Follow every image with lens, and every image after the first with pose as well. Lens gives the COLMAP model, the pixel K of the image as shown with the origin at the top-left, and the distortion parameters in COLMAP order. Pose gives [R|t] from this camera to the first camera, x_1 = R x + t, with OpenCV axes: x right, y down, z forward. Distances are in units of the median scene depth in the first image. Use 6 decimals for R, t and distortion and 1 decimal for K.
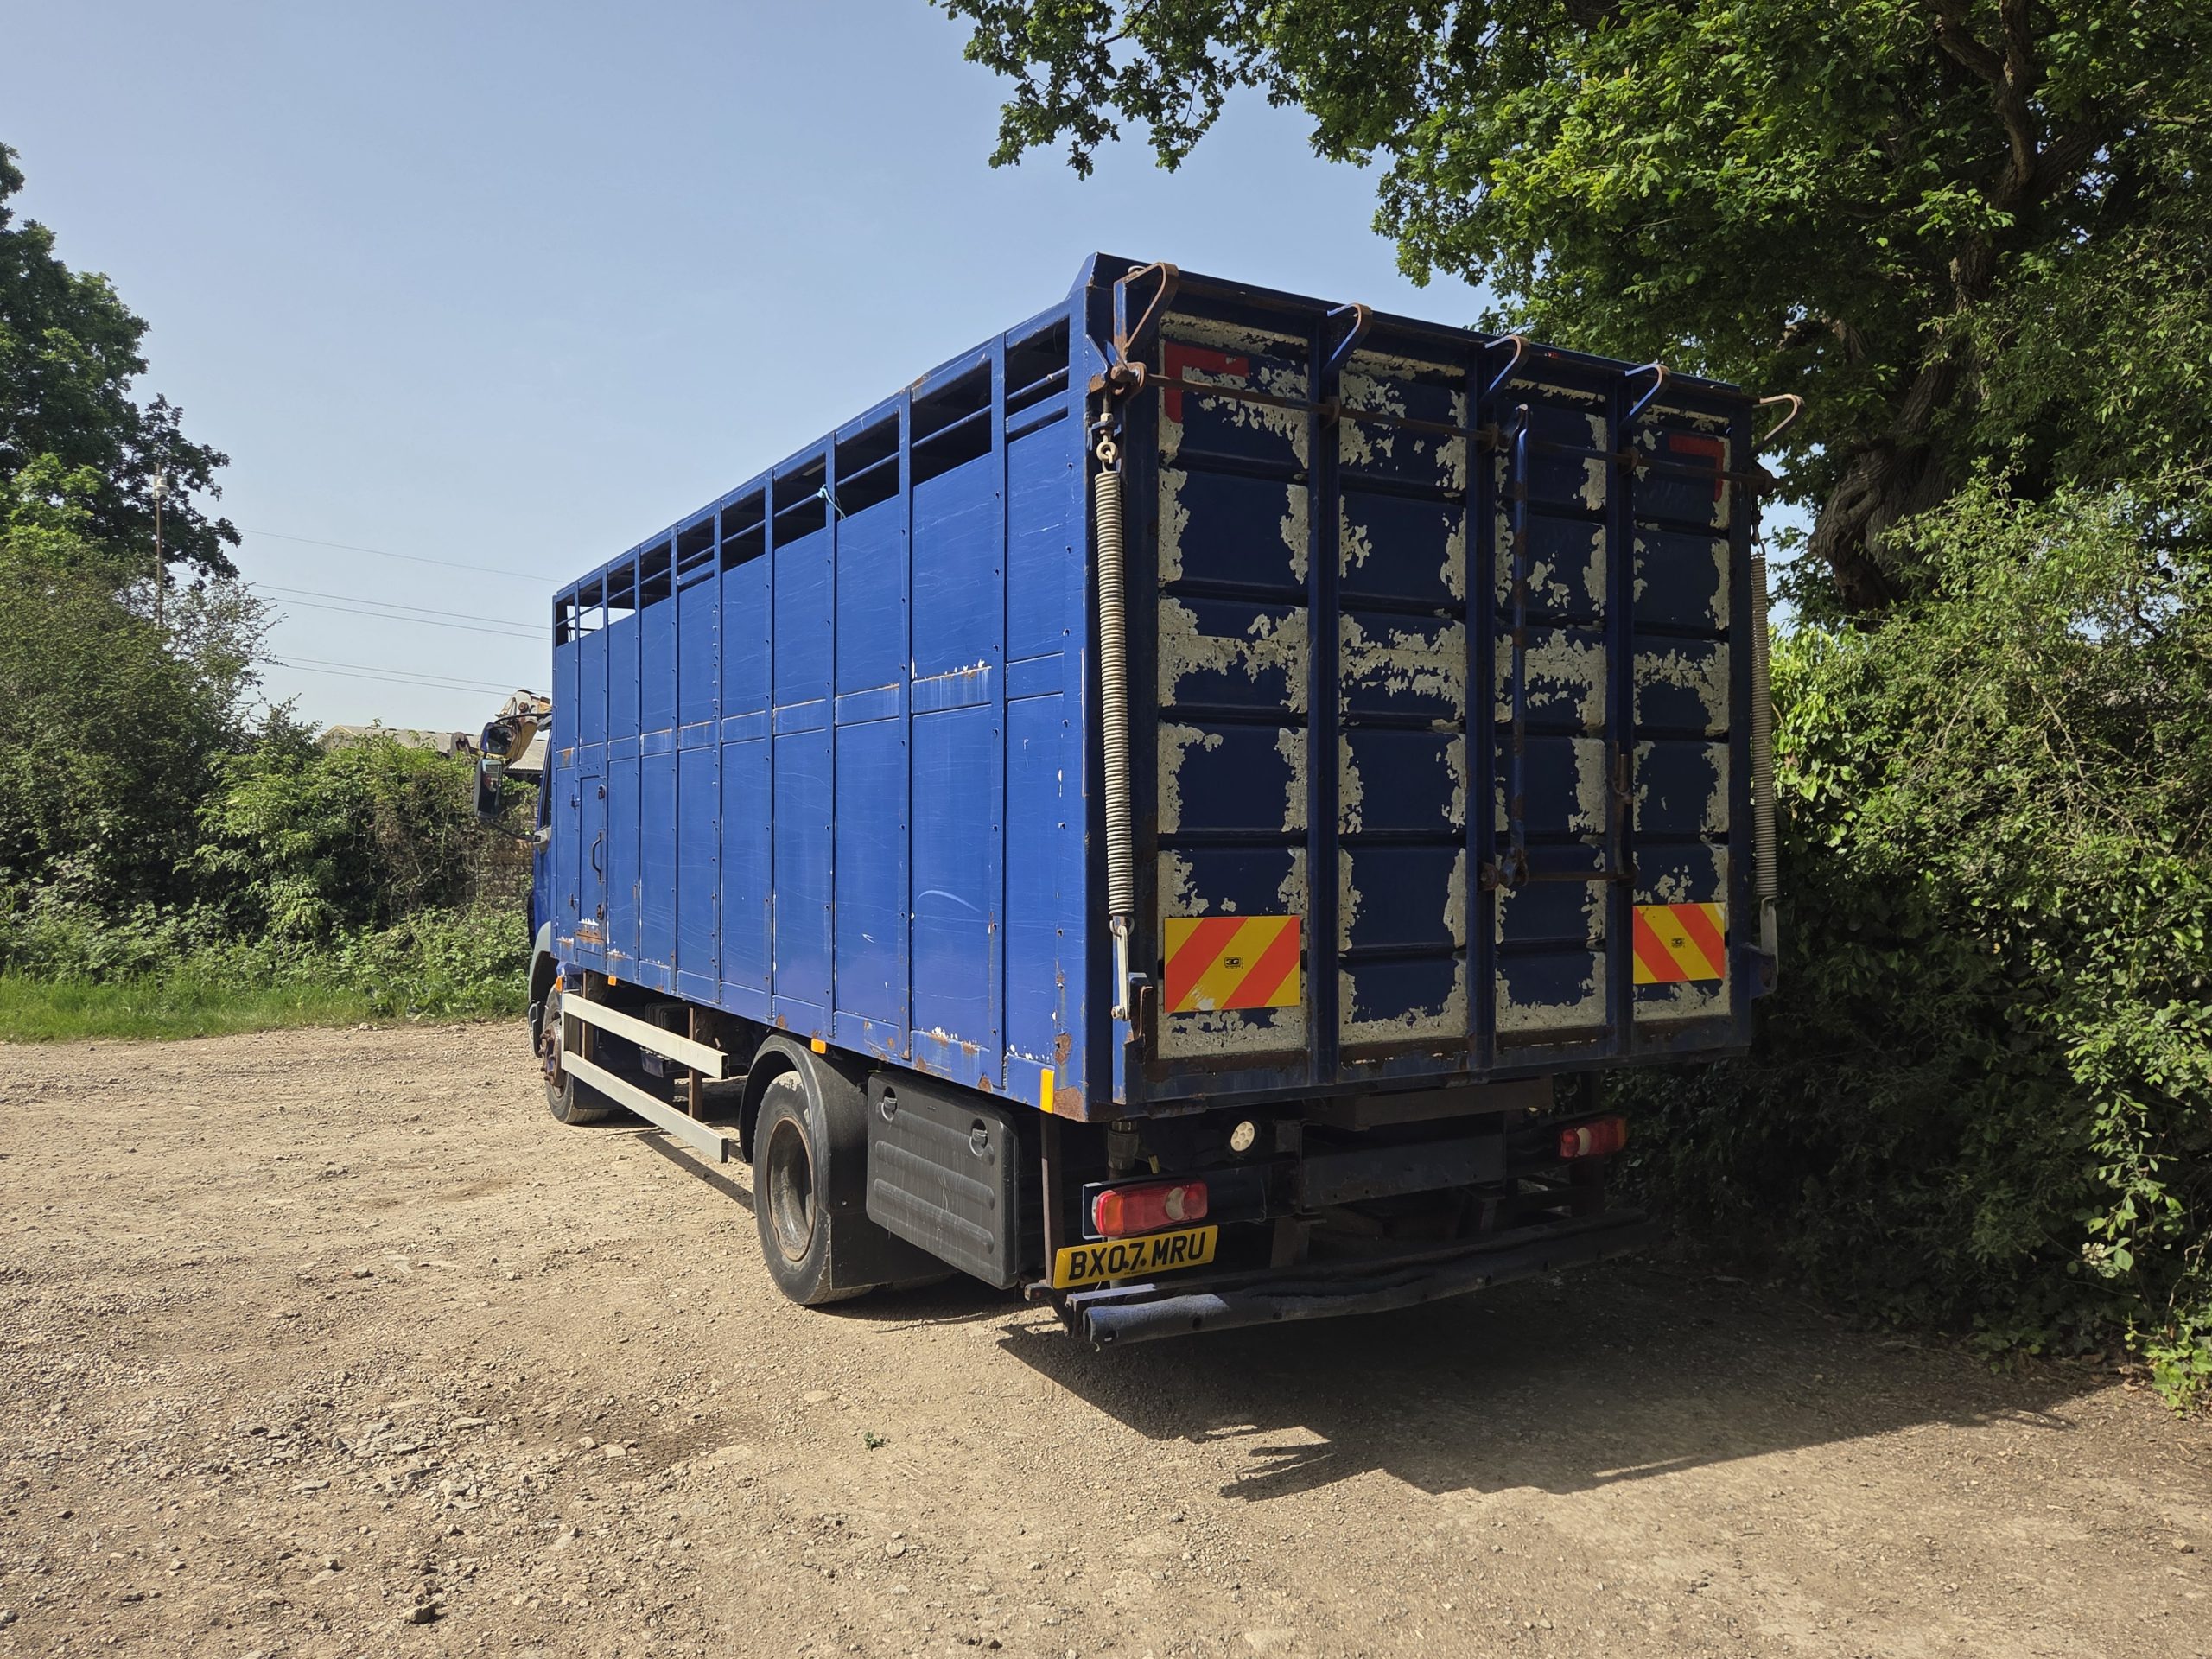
lens RADIAL K [[1604.7, 0, 1119.3], [0, 1604.7, 822.4], [0, 0, 1]] dist [0.066527, -0.051919]
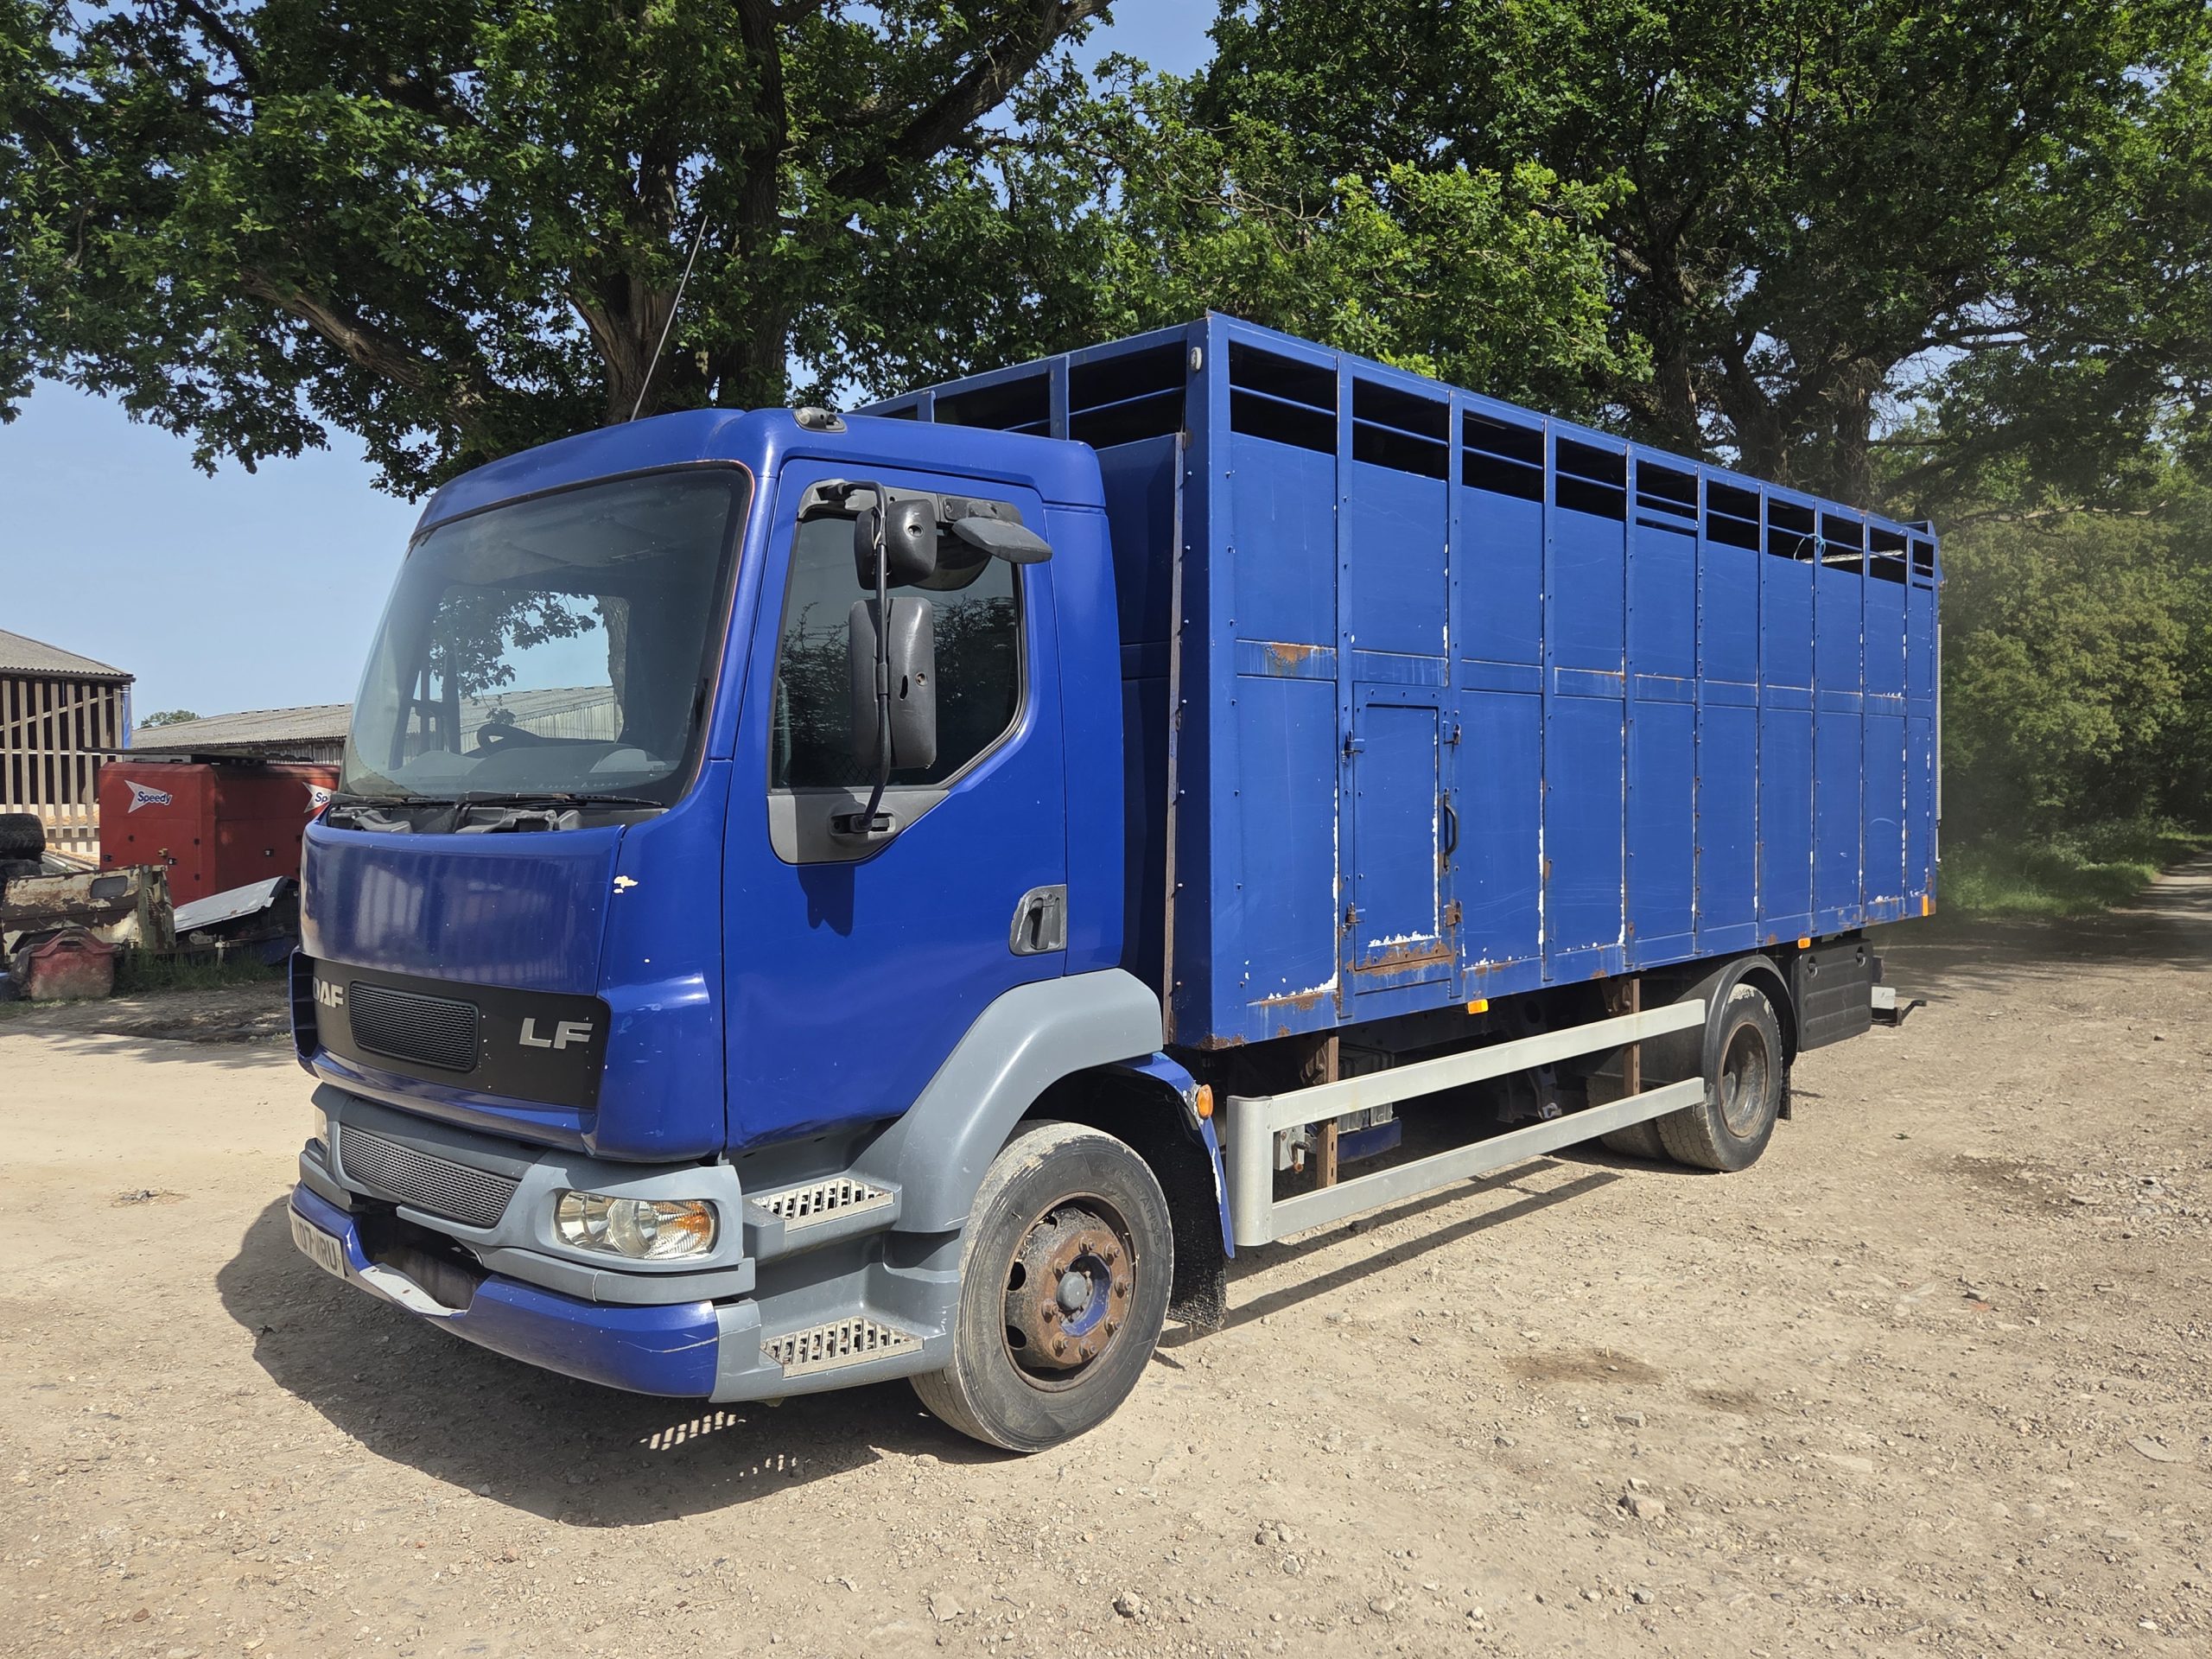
lens RADIAL K [[1607.0, 0, 1115.9], [0, 1607.0, 825.0], [0, 0, 1]] dist [0.062326, -0.048272]
pose [[-0.260142, -0.026489, 0.965207, -1.390223], [0.000121, 0.999623, 0.027466, 0.001000], [-0.965570, 0.007262, -0.260040, 1.962334]]
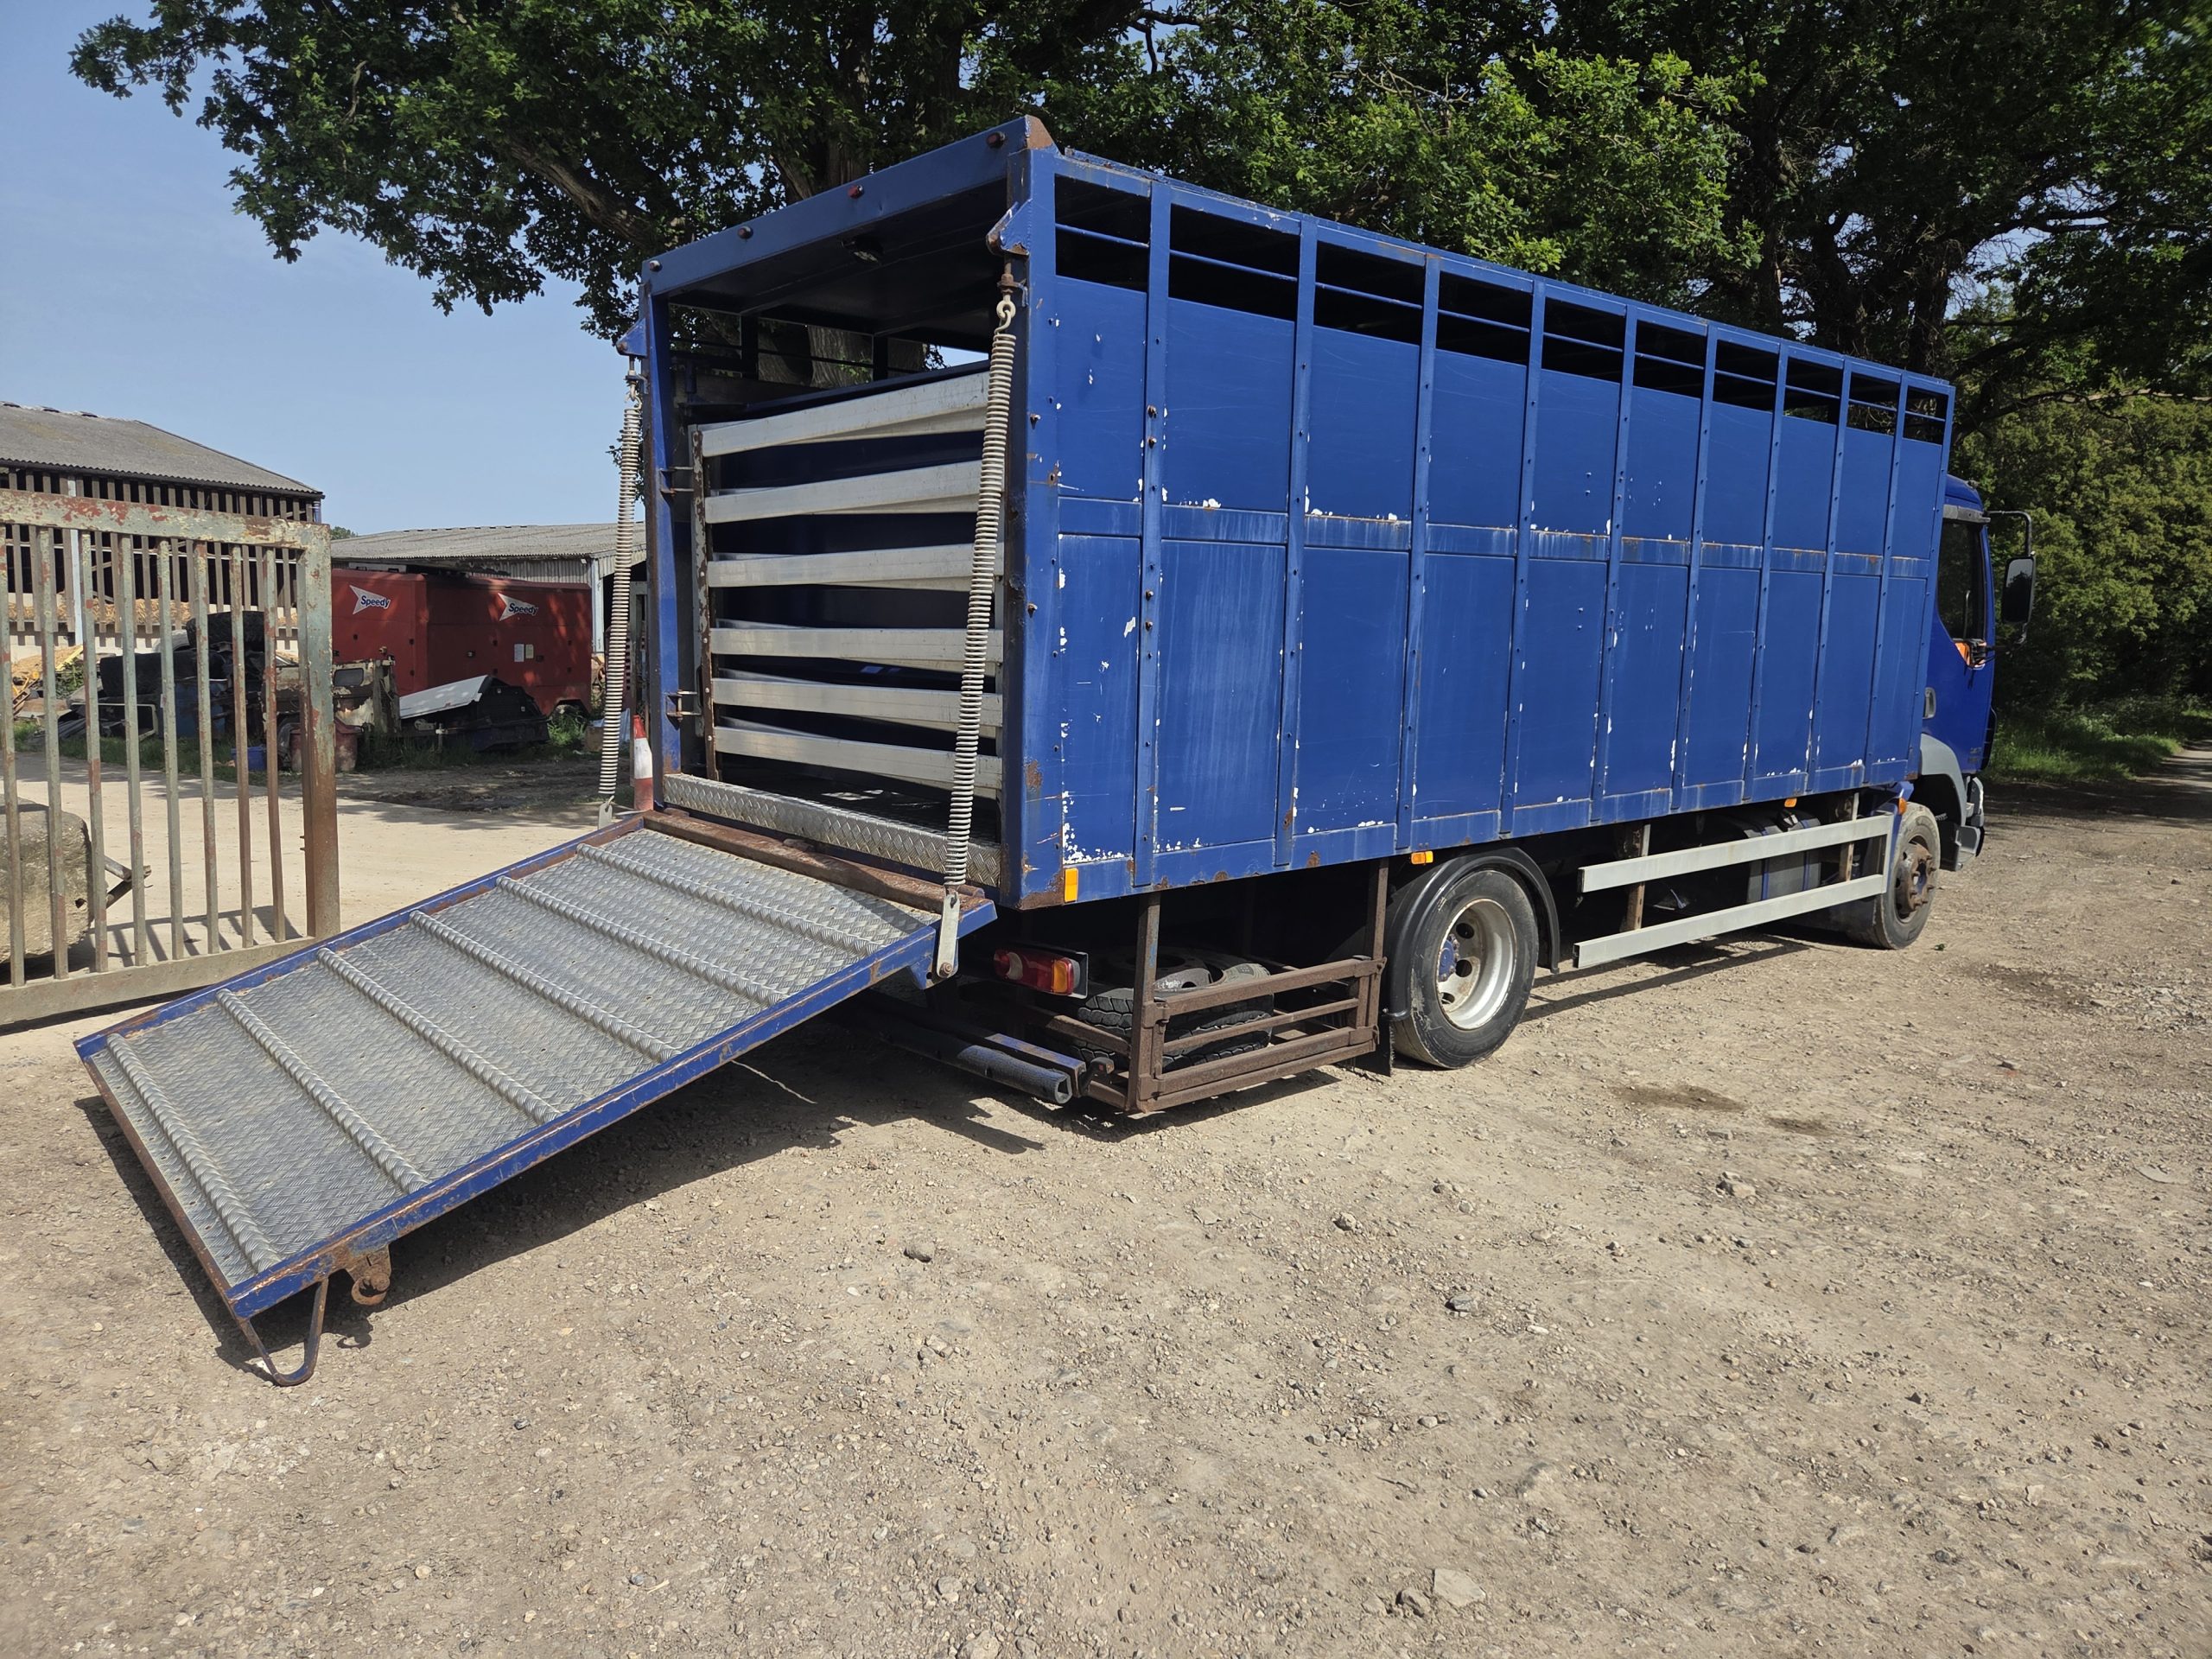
lens RADIAL K [[1485.8, 0, 1097.4], [0, 1485.8, 800.8], [0, 0, 1]] dist [0.071200, -0.055637]
pose [[-0.207559, -0.123998, 0.970332, -1.487986], [-0.038132, 0.992205, 0.118637, 0.018389], [-0.977479, -0.012376, -0.210670, 2.089171]]
